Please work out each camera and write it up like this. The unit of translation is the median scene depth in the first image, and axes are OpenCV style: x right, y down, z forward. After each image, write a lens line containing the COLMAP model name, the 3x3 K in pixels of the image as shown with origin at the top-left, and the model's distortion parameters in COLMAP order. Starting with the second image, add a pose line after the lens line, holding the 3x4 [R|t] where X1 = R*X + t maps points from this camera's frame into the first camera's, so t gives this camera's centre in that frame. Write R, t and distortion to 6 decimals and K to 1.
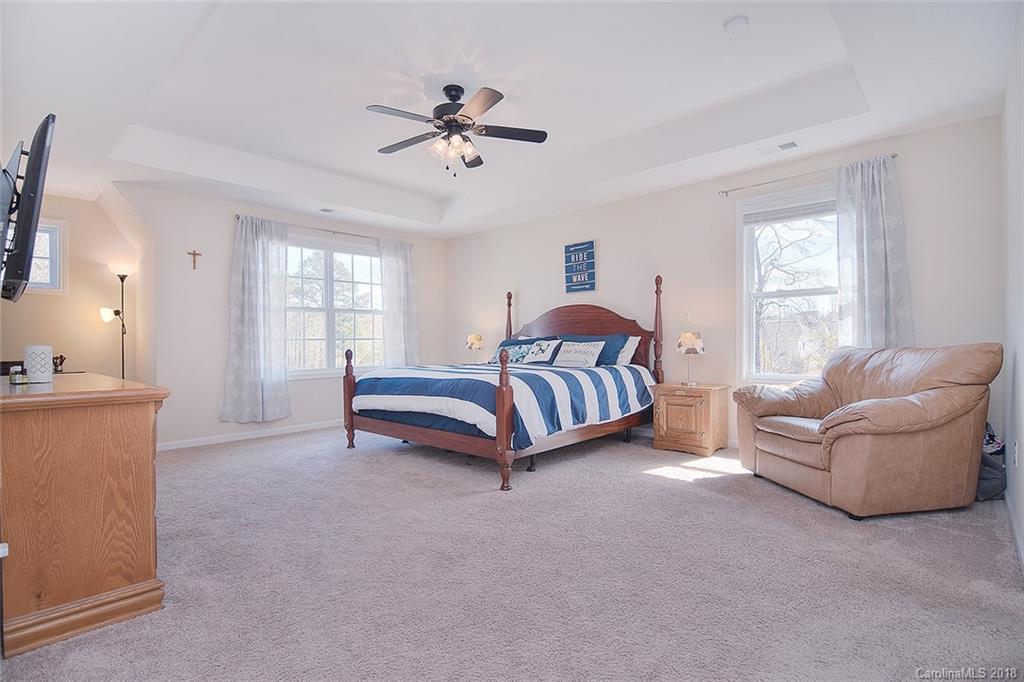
lens RADIAL K [[498.7, 0, 512.9], [0, 498.7, 339.9], [0, 0, 1]] dist [0.003999, -0.000464]
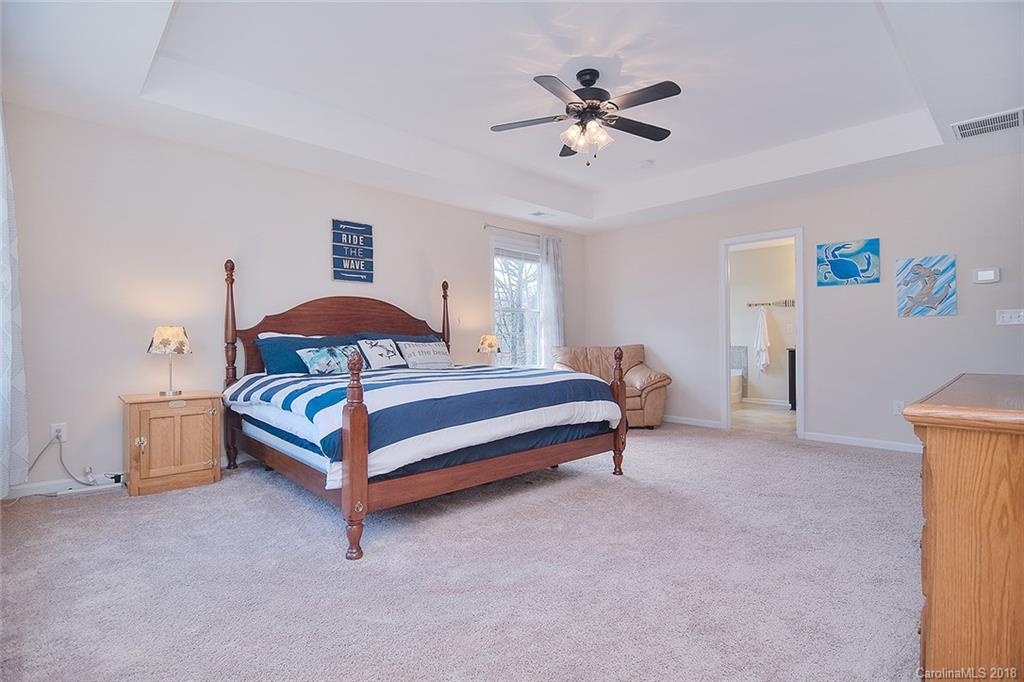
lens RADIAL K [[498.7, 0, 515.2], [0, 498.7, 344.5], [0, 0, 1]] dist [0.003999, -0.000464]
pose [[0.061078, 0.004572, 0.998122, -0.688150], [-0.005246, 0.999977, -0.004260, 0.010894], [-0.998119, -0.004976, 0.061101, 0.692318]]
